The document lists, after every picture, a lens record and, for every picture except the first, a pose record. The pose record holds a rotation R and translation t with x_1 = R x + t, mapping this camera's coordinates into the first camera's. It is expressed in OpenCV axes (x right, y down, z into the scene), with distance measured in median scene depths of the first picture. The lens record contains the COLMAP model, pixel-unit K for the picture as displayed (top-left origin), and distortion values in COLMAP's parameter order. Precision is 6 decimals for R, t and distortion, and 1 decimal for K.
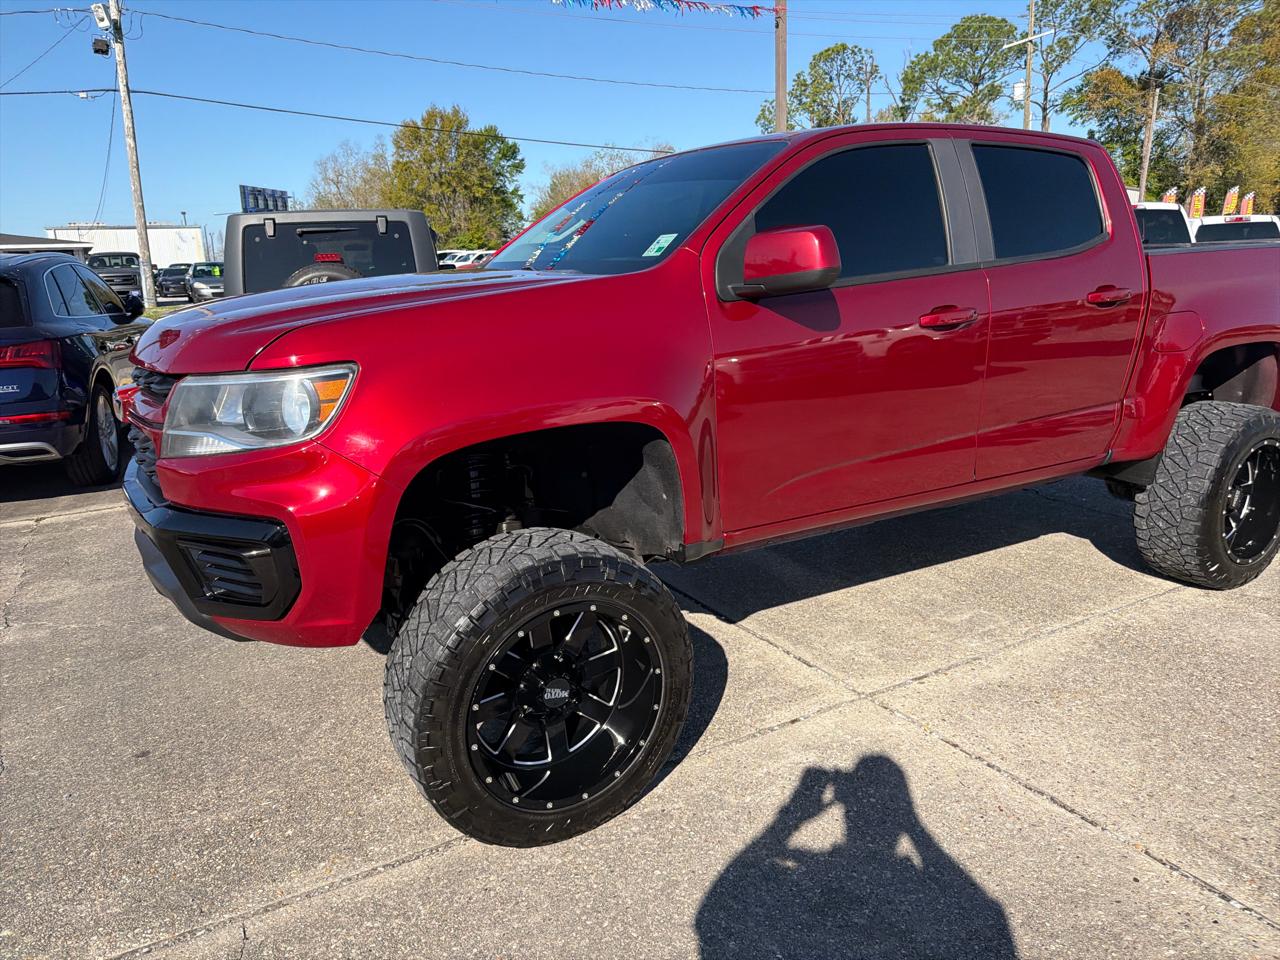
lens RADIAL K [[907.4, 0, 639.9], [0, 907.4, 469.7], [0, 0, 1]] dist [-0.000298, -0.000153]
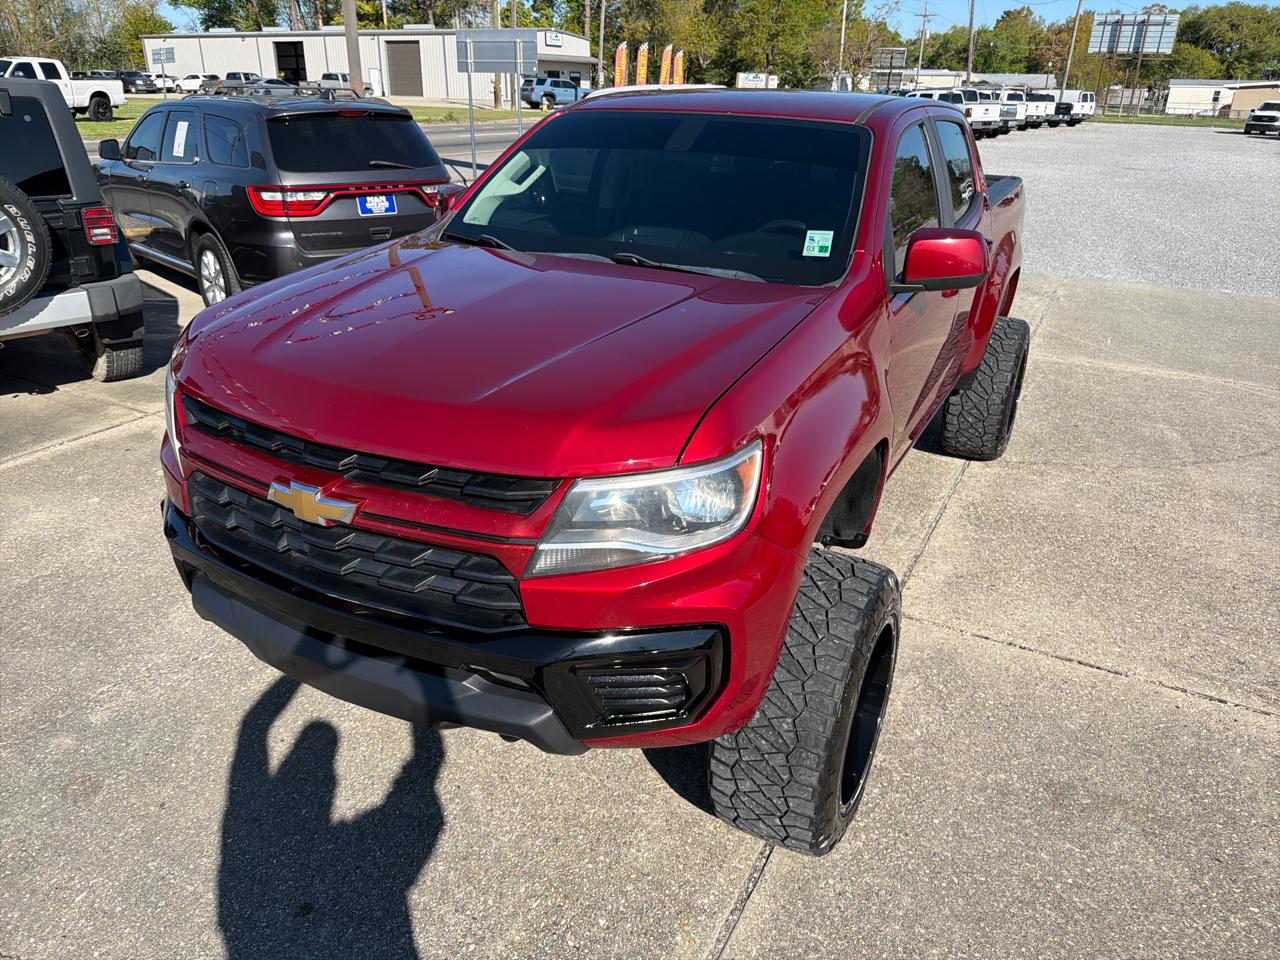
lens RADIAL K [[895.5, 0, 642.3], [0, 895.5, 485.3], [0, 0, 1]] dist [0.001056, -0.007937]
pose [[0.842770, -0.175595, 0.508827, -0.137534], [0.077951, 0.975144, 0.207408, -0.042206], [-0.532600, -0.135134, 0.835510, 0.049686]]
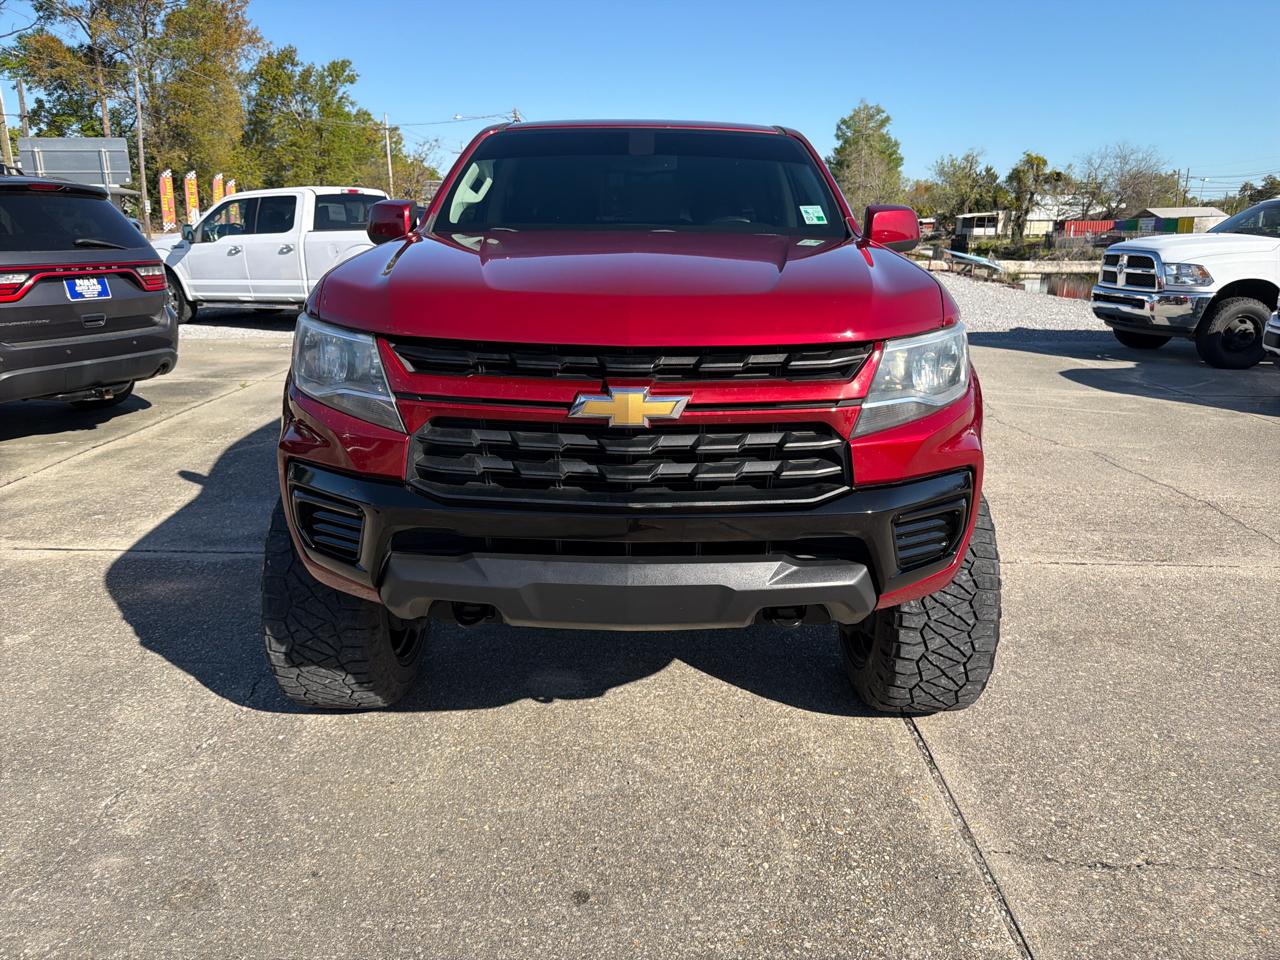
lens RADIAL K [[895.5, 0, 642.3], [0, 895.5, 485.3], [0, 0, 1]] dist [0.001056, -0.007937]
pose [[0.508588, -0.208958, 0.835269, -0.228606], [0.175948, 0.974855, 0.136745, -0.021115], [-0.842841, 0.077417, 0.532565, 0.119631]]
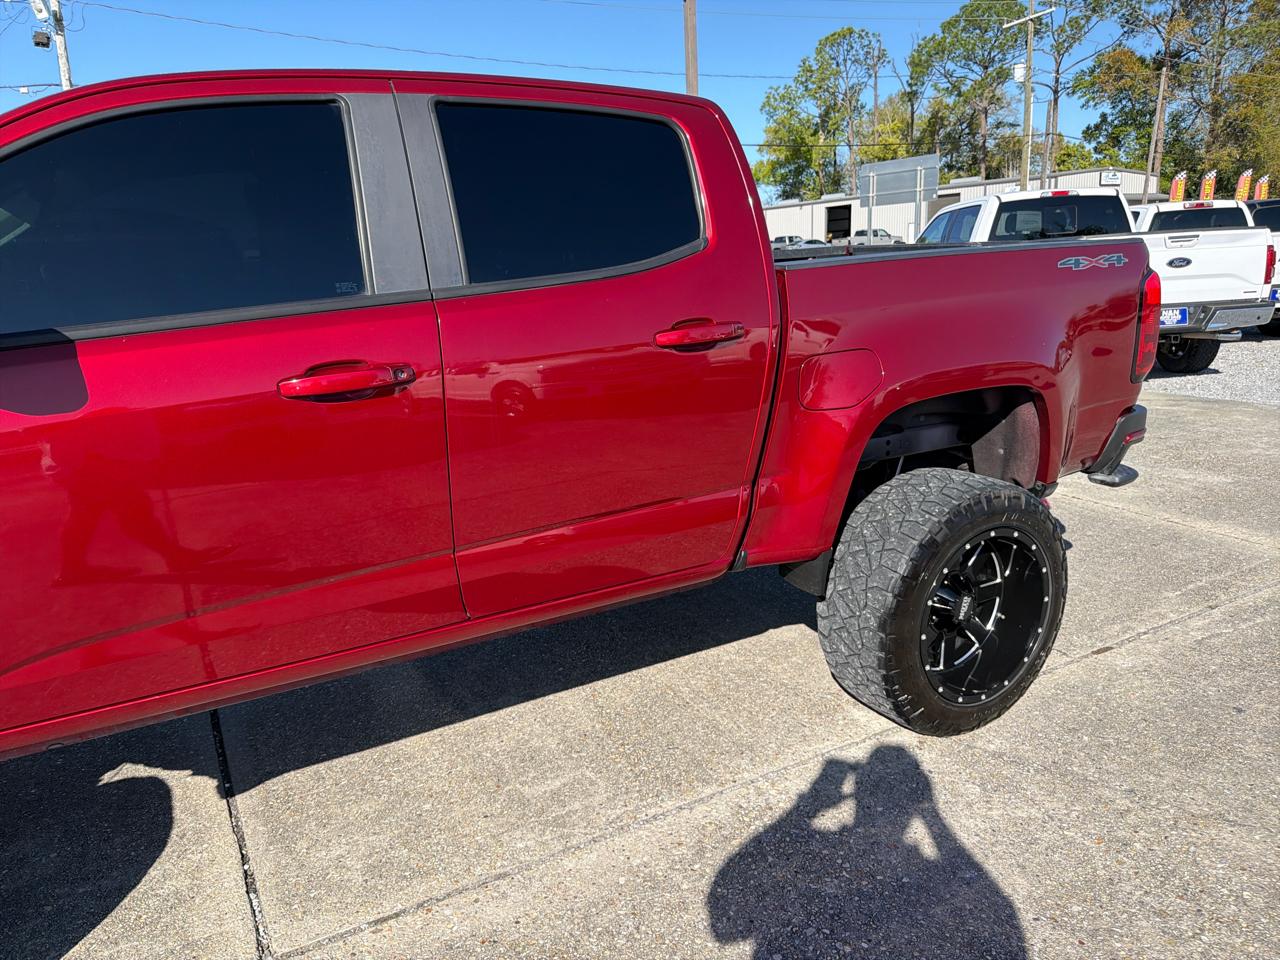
lens RADIAL K [[905.9, 0, 637.1], [0, 905.9, 480.9], [0, 0, 1]] dist [-0.004181, 0.001667]
pose [[0.999695, -0.005027, -0.024175, 0.123361], [0.005526, 0.999773, 0.020578, -0.024628], [0.024066, -0.020705, 0.999496, 0.085011]]
